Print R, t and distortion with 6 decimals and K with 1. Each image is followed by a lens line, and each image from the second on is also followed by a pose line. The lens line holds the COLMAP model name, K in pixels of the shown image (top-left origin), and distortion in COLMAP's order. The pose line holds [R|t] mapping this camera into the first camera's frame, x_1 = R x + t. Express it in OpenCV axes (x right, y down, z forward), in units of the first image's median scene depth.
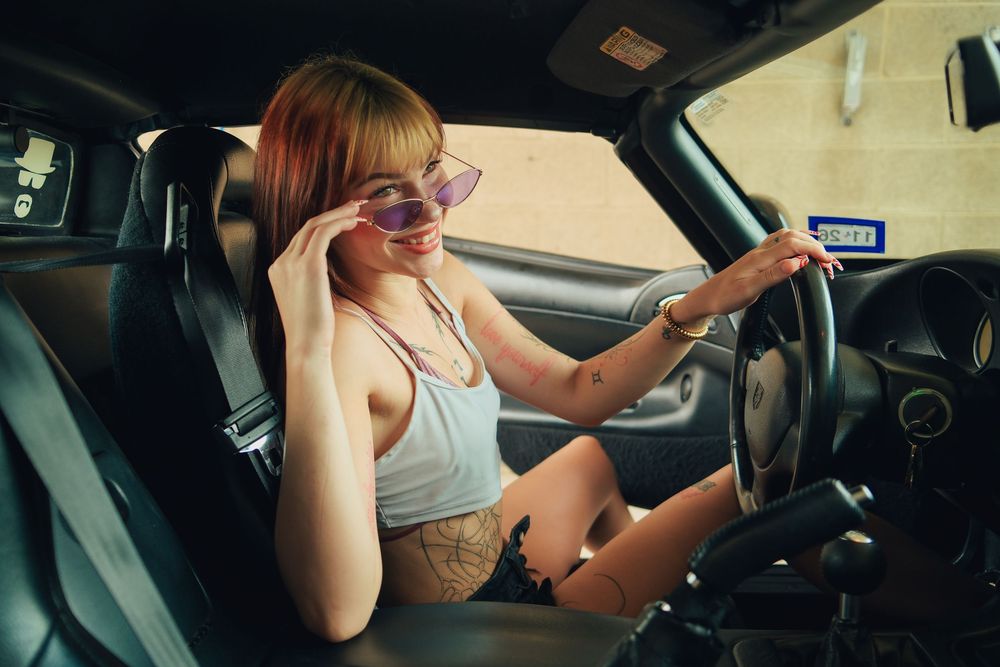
lens RADIAL K [[1005.3, 0, 507.3], [0, 1005.3, 335.9], [0, 0, 1]] dist [0.003055, 0.026993]
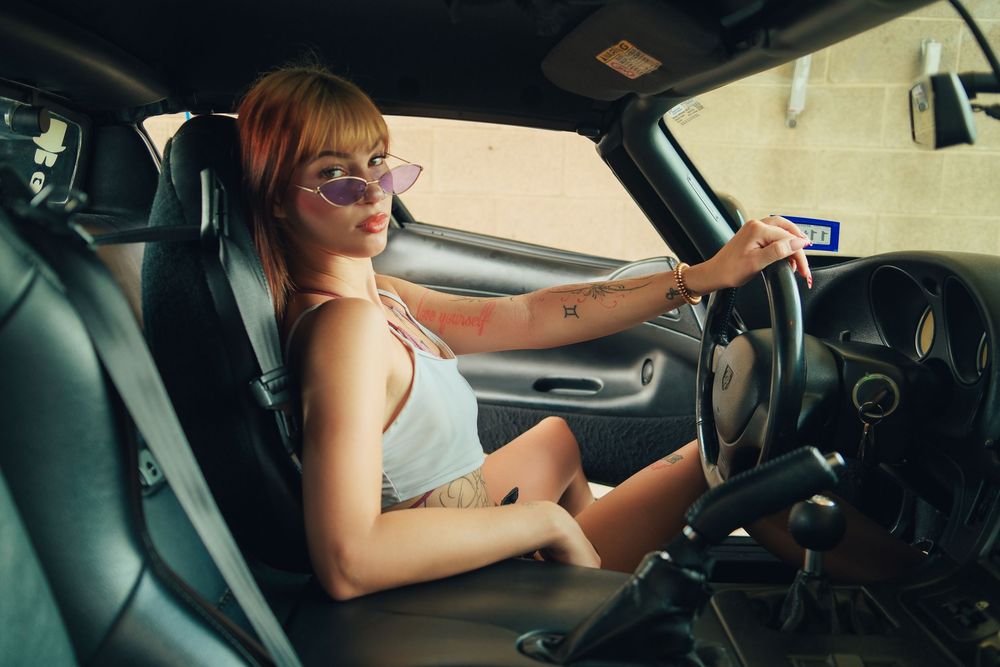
lens RADIAL K [[1005.8, 0, 504.6], [0, 1005.8, 337.1], [0, 0, 1]] dist [0.001987, 0.024828]
pose [[0.997540, 0.022458, 0.066398, -0.064189], [-0.023489, 0.999615, 0.014790, 0.004024], [-0.066040, -0.016313, 0.997684, -0.079059]]
